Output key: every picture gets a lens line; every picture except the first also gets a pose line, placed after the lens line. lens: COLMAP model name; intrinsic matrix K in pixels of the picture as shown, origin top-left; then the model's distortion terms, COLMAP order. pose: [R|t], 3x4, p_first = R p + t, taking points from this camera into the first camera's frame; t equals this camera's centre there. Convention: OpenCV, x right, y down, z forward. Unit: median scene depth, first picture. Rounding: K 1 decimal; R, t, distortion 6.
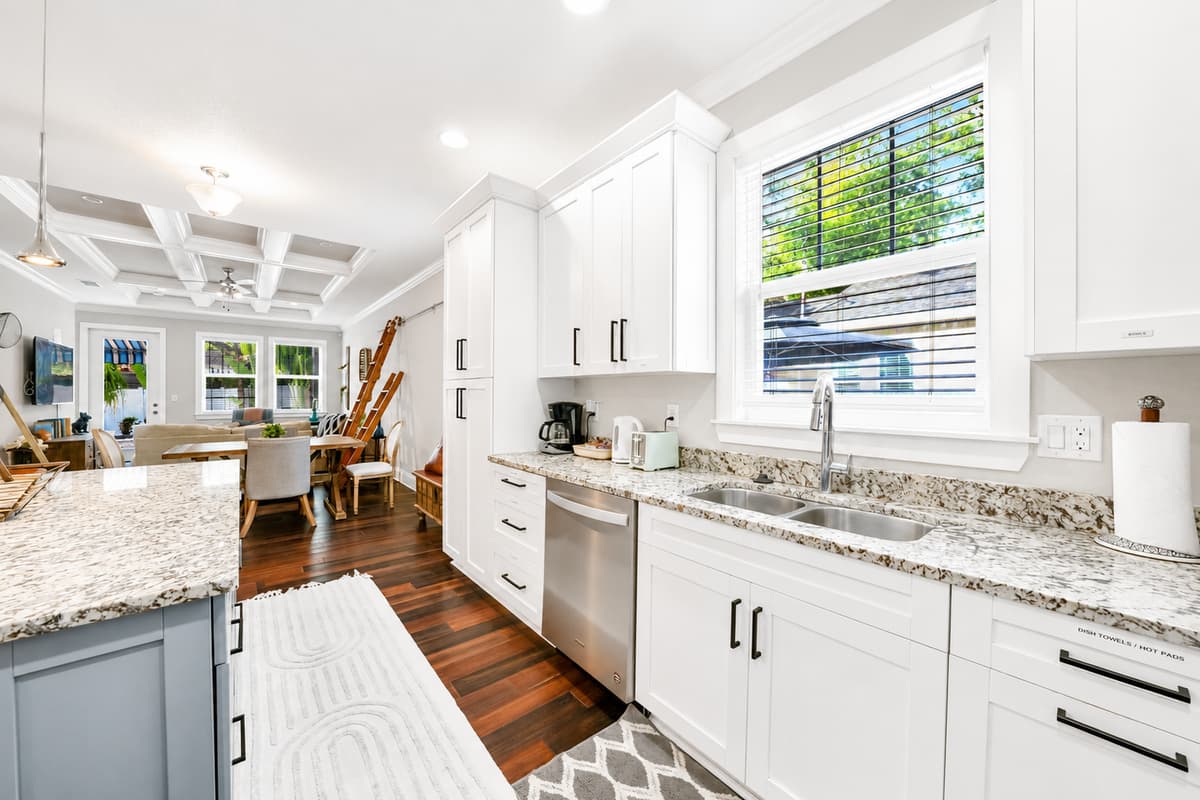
lens RADIAL K [[439.4, 0, 606.8], [0, 439.4, 396.3], [0, 0, 1]] dist [-0.007502, 0.000123]
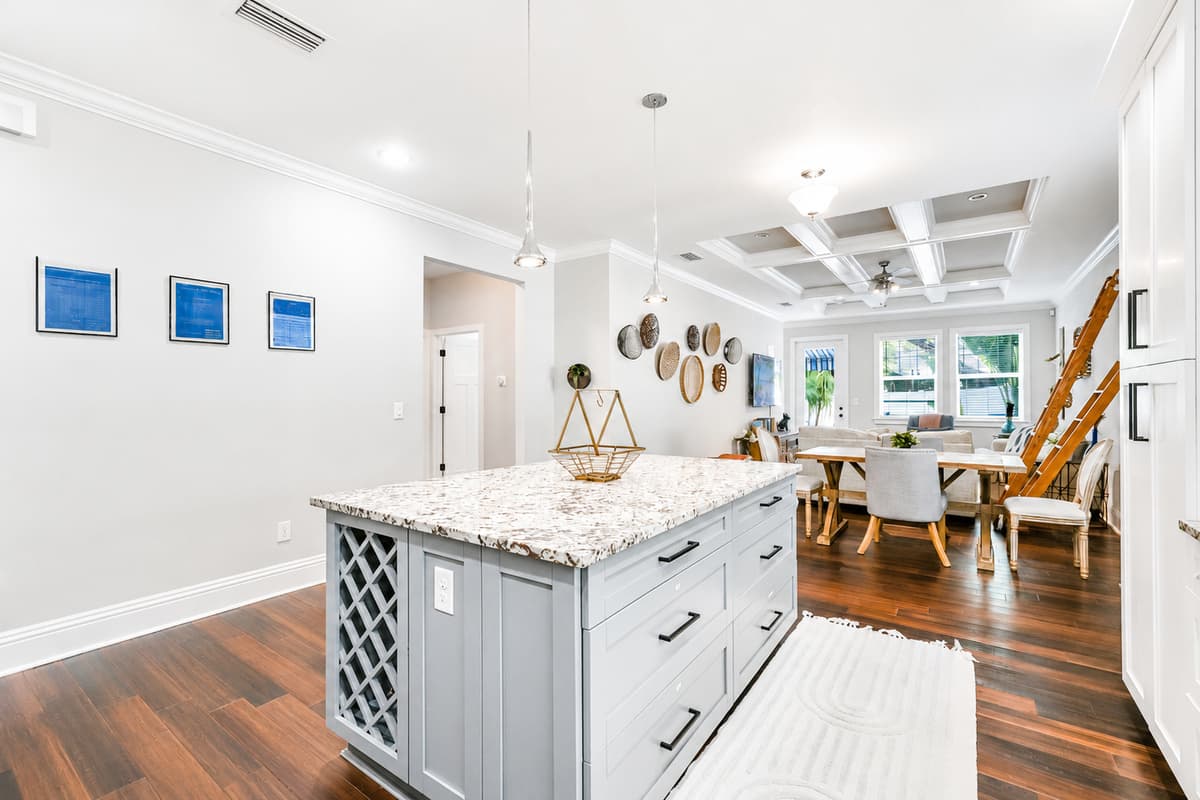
lens RADIAL K [[518.7, 0, 555.3], [0, 518.7, 394.4], [0, 0, 1]] dist [-0.000432, -0.000038]
pose [[0.206564, -0.010449, -0.978377, 0.131800], [-0.001608, 0.999938, -0.011019, 0.003967], [0.978432, 0.003850, 0.206535, 0.194065]]
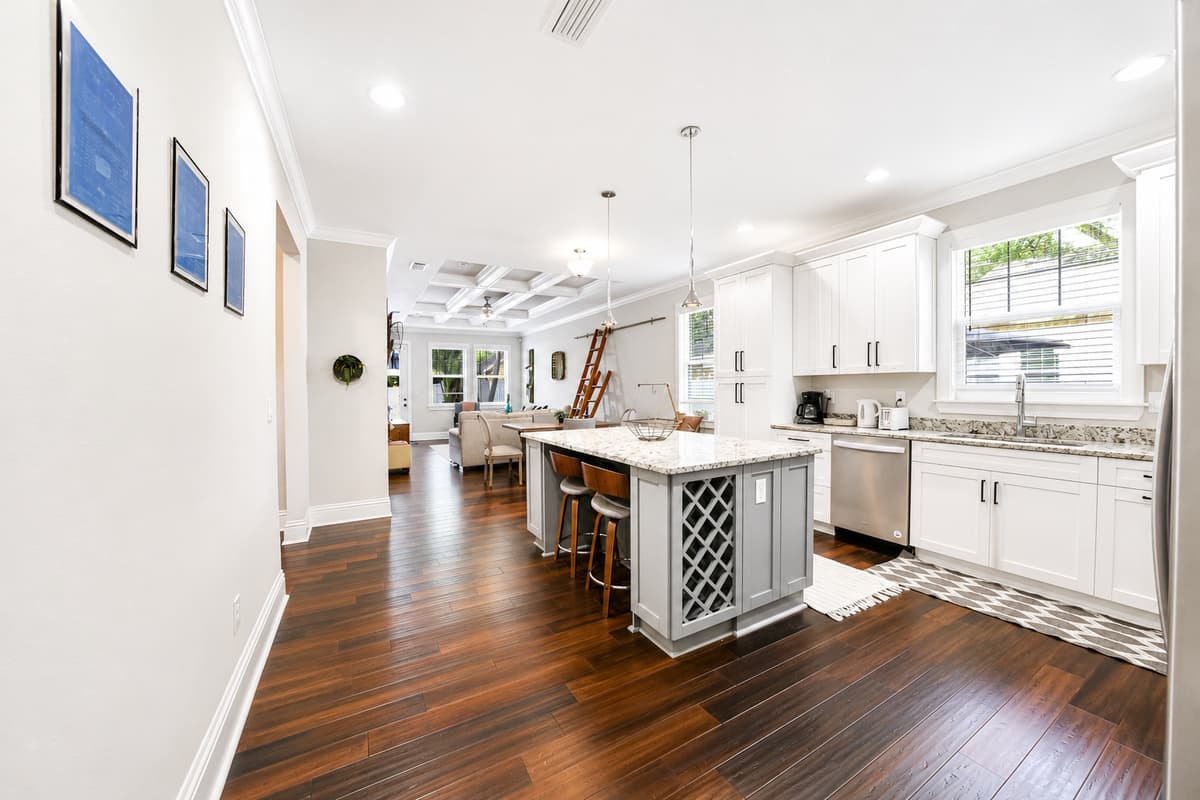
lens RADIAL K [[444.3, 0, 631.5], [0, 444.3, 397.2], [0, 0, 1]] dist [0.001594, 0.000215]
pose [[0.989899, -0.010251, -0.141406, -0.502395], [0.012592, 0.999798, 0.015671, 0.001750], [0.141217, -0.017293, 0.989828, -0.636107]]
